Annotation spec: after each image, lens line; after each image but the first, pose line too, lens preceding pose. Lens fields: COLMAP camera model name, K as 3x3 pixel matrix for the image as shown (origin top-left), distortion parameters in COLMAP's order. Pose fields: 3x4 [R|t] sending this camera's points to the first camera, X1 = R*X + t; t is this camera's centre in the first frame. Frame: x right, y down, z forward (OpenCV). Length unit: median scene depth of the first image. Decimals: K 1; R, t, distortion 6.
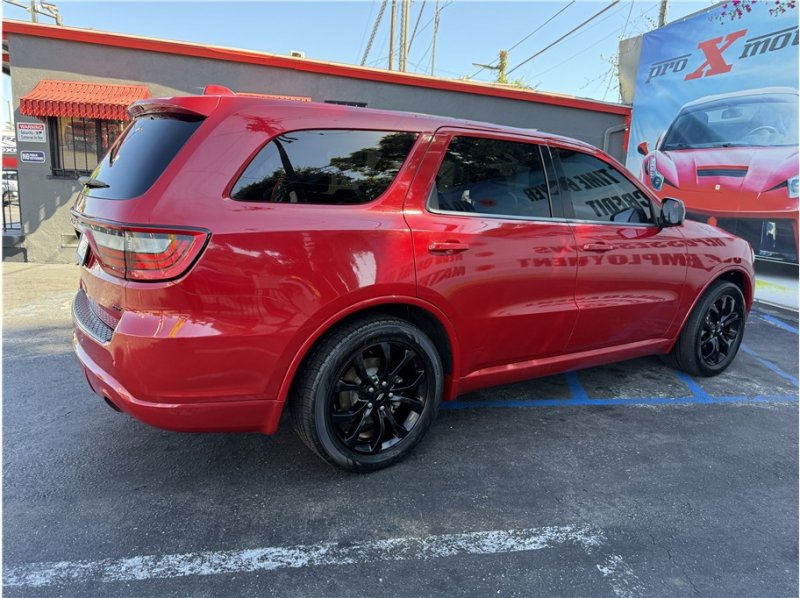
lens RADIAL K [[569.5, 0, 396.7], [0, 569.5, 300.1], [0, 0, 1]] dist [0.010625, -0.015903]
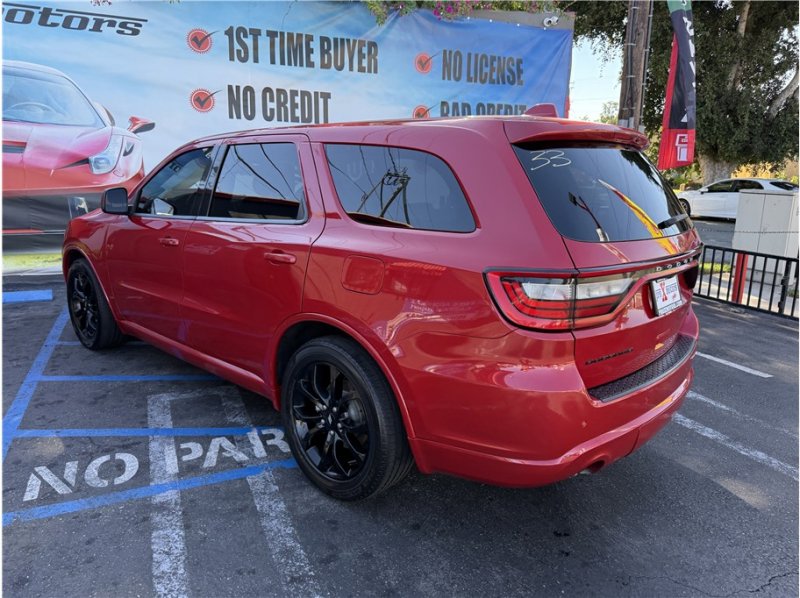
lens RADIAL K [[569.5, 0, 401.7], [0, 569.5, 299.5], [0, 0, 1]] dist [0.010625, -0.015903]
pose [[-0.236876, -0.259127, 0.936345, -0.545930], [0.167376, 0.938480, 0.302061, -0.179841], [-0.957013, 0.228273, -0.178932, 0.659708]]
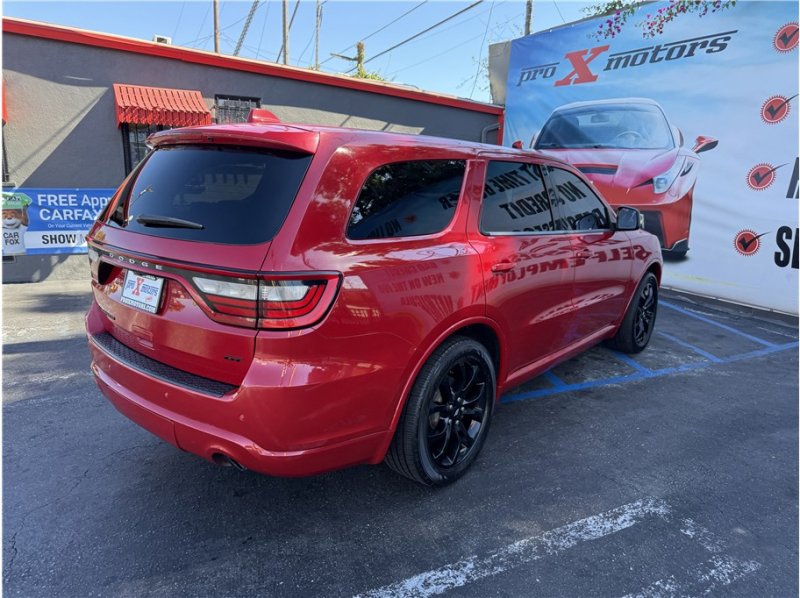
lens RADIAL K [[569.5, 0, 397.0], [0, 569.5, 305.6], [0, 0, 1]] dist [0.010625, -0.015903]
pose [[0.955035, -0.078736, 0.285847, -0.179296], [0.068442, 0.996601, 0.045842, -0.035831], [-0.288485, -0.024216, 0.957178, 0.008862]]
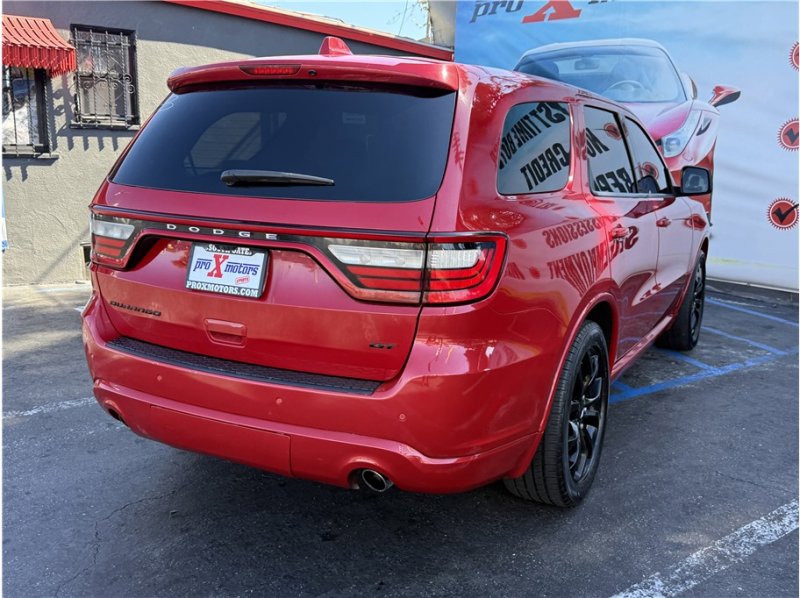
lens RADIAL K [[804.5, 0, 394.3], [0, 804.5, 302.6], [0, 0, 1]] dist [0.016438, 0.000000]
pose [[0.879328, -0.111266, 0.463036, -0.348253], [0.110307, 0.993467, 0.029250, -0.026268], [-0.463266, 0.025356, 0.885857, 0.021295]]
